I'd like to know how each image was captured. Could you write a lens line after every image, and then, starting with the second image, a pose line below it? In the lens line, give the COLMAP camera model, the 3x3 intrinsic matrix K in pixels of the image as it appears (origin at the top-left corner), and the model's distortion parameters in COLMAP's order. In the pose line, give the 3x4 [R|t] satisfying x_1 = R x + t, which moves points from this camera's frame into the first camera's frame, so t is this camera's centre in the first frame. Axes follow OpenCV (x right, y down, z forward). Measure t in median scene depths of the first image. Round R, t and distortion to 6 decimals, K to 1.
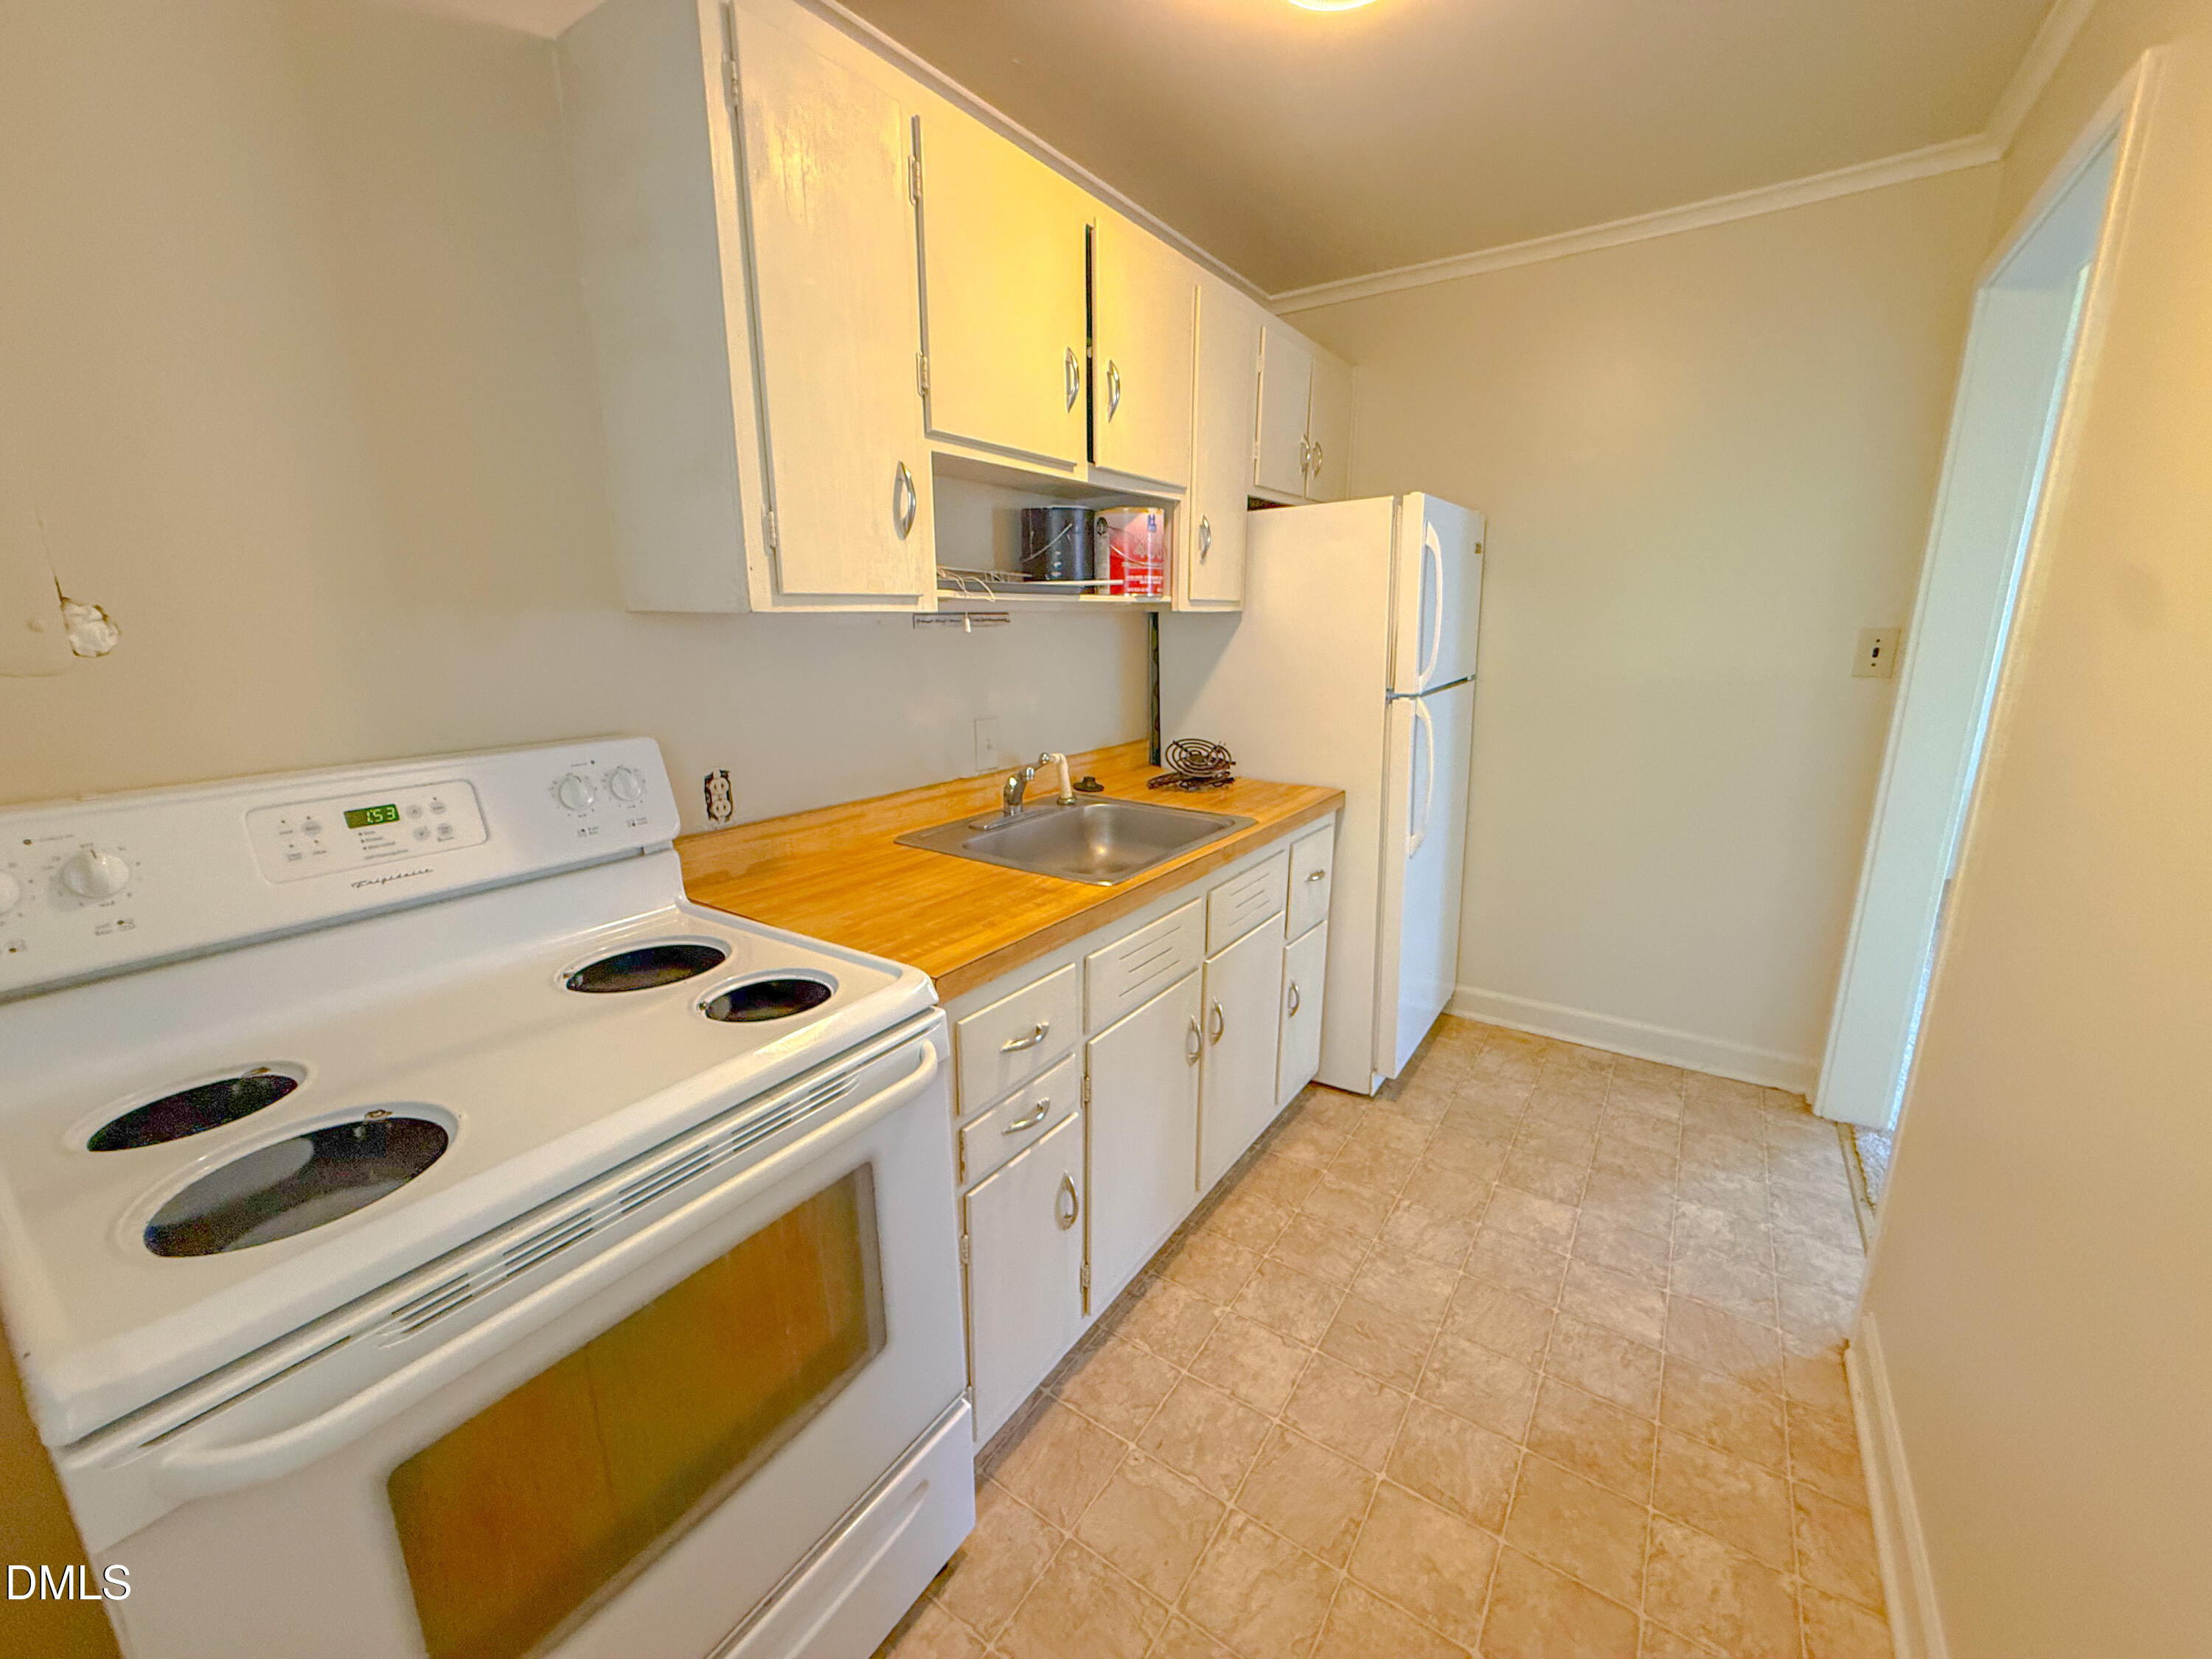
lens RADIAL K [[886.3, 0, 1098.4], [0, 886.3, 826.9], [0, 0, 1]] dist [0.001690, 0.000125]
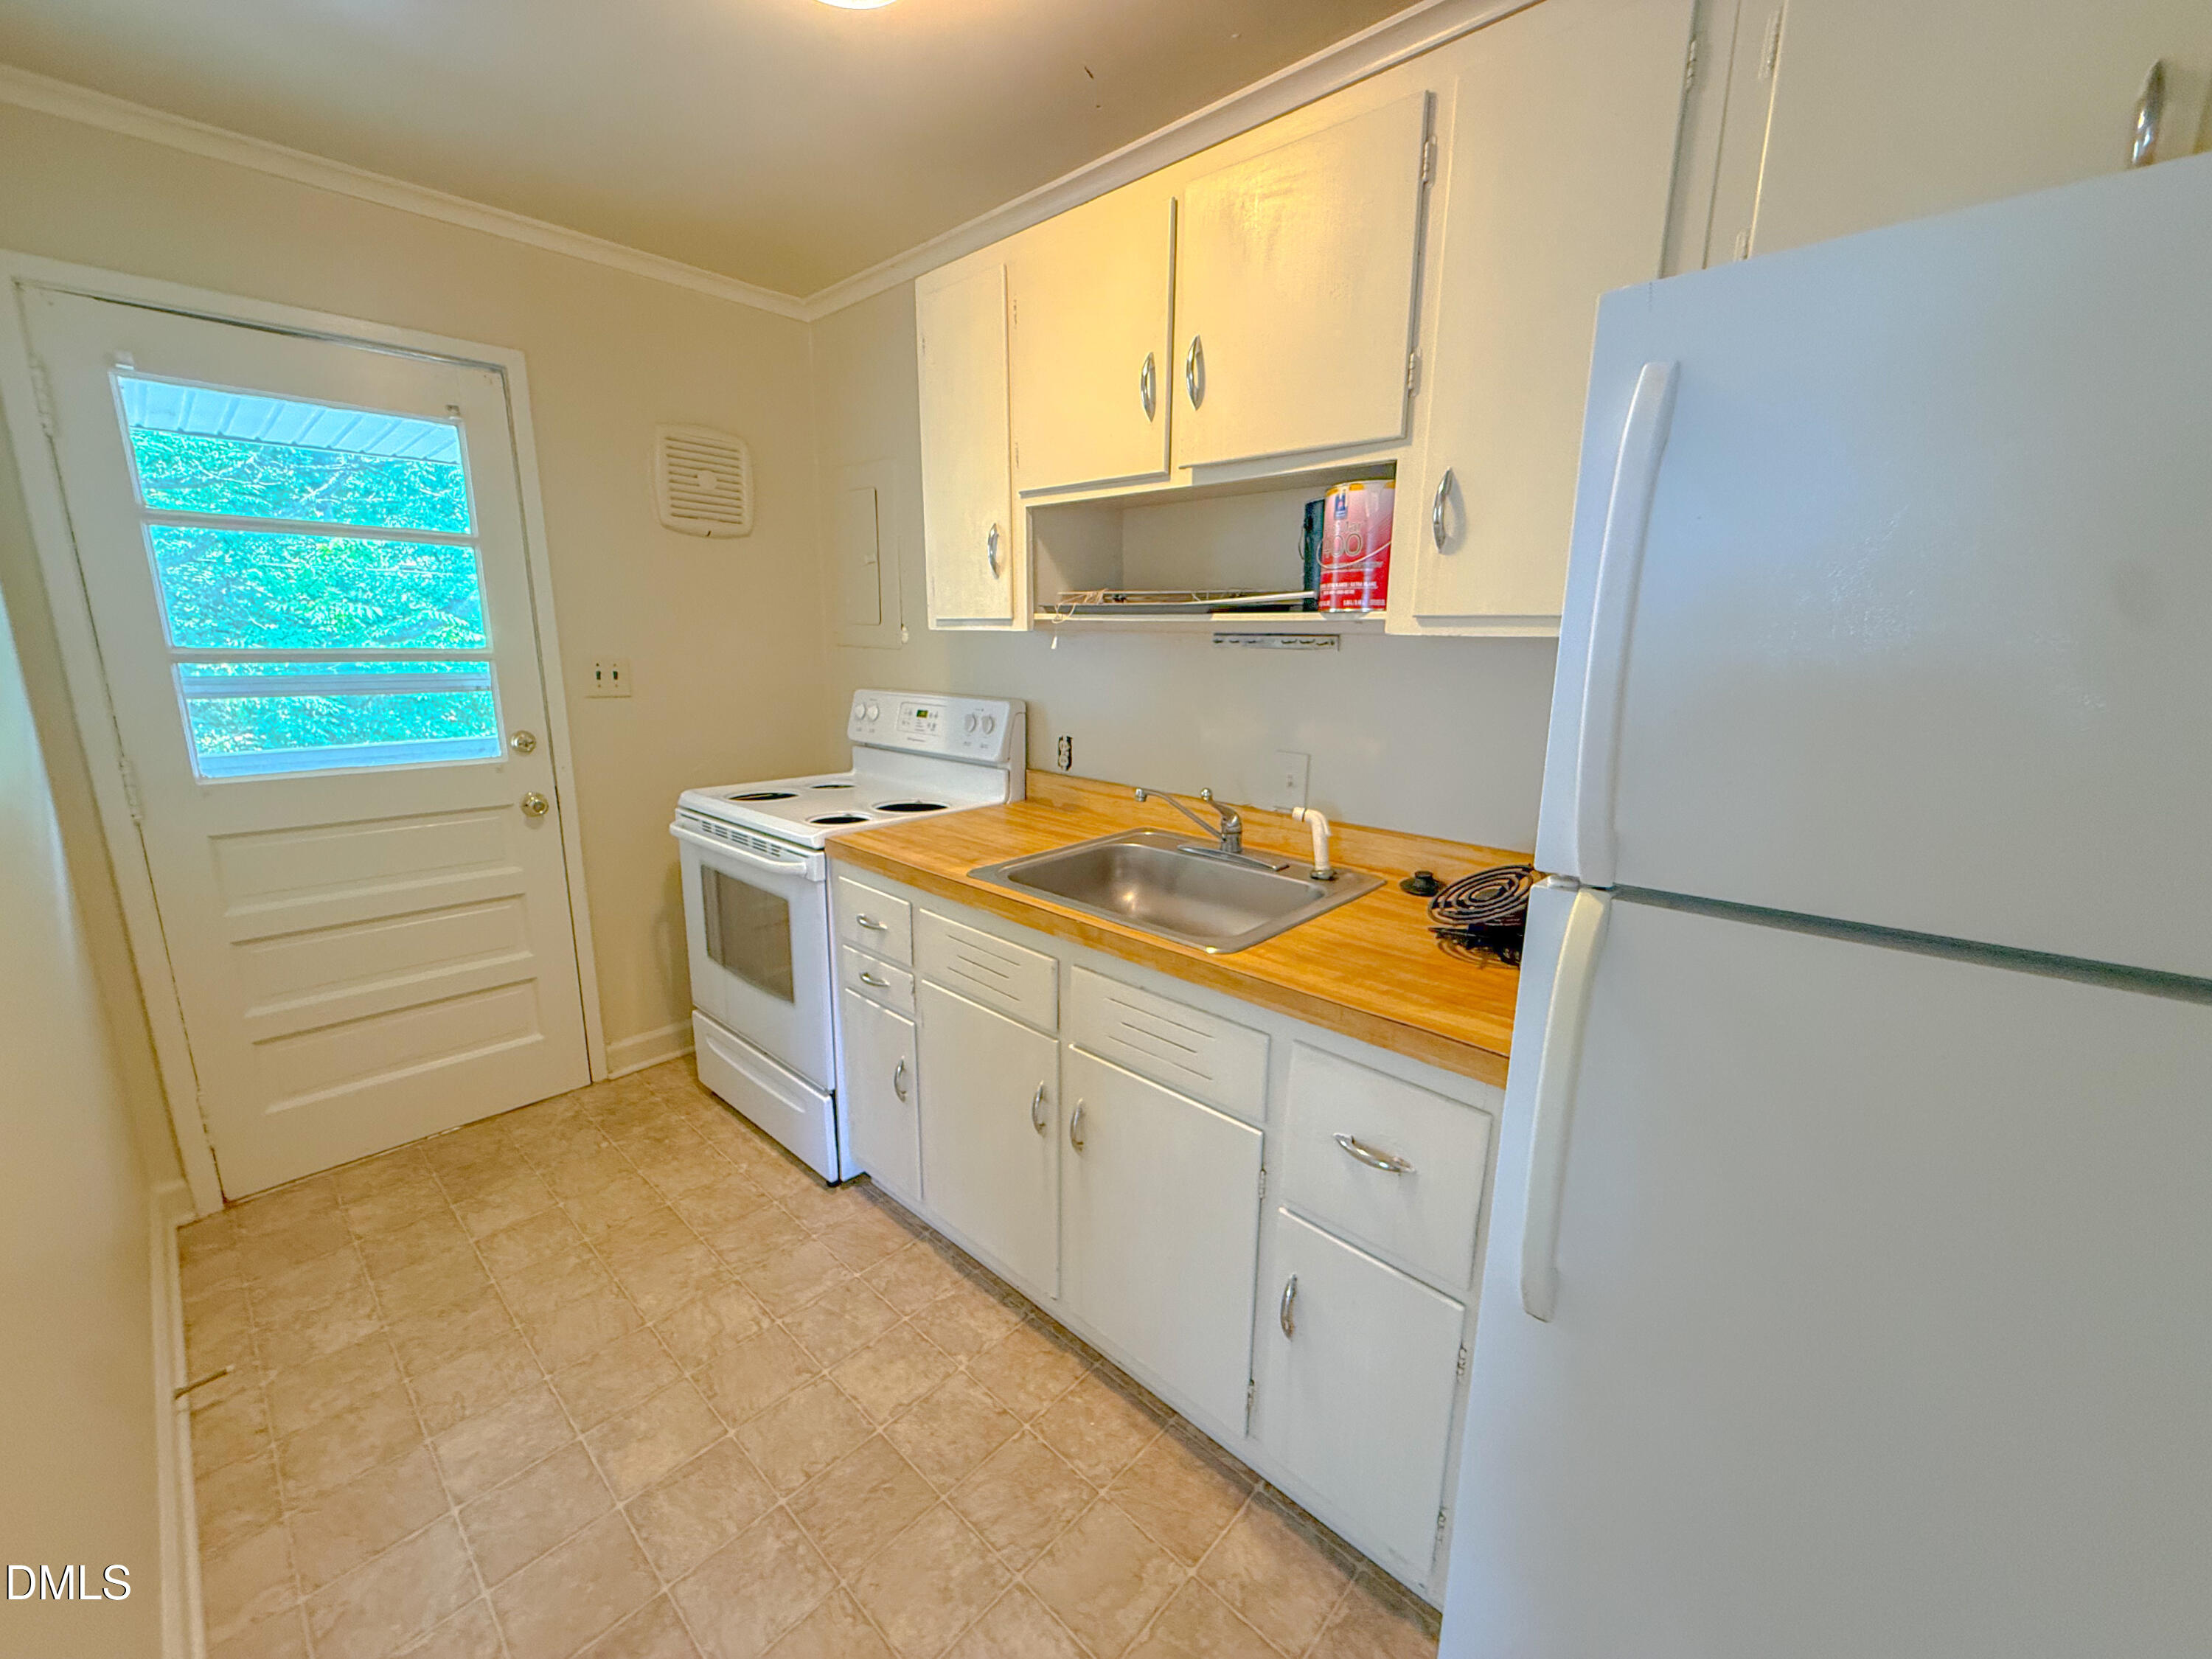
lens RADIAL K [[886.3, 0, 1097.6], [0, 886.3, 826.9], [0, 0, 1]] dist [0.001690, 0.000125]
pose [[-0.152389, 0.217765, -0.964031, 1.020211], [-0.238252, 0.938562, 0.249673, -0.299257], [0.959173, 0.267730, -0.091144, 1.201515]]
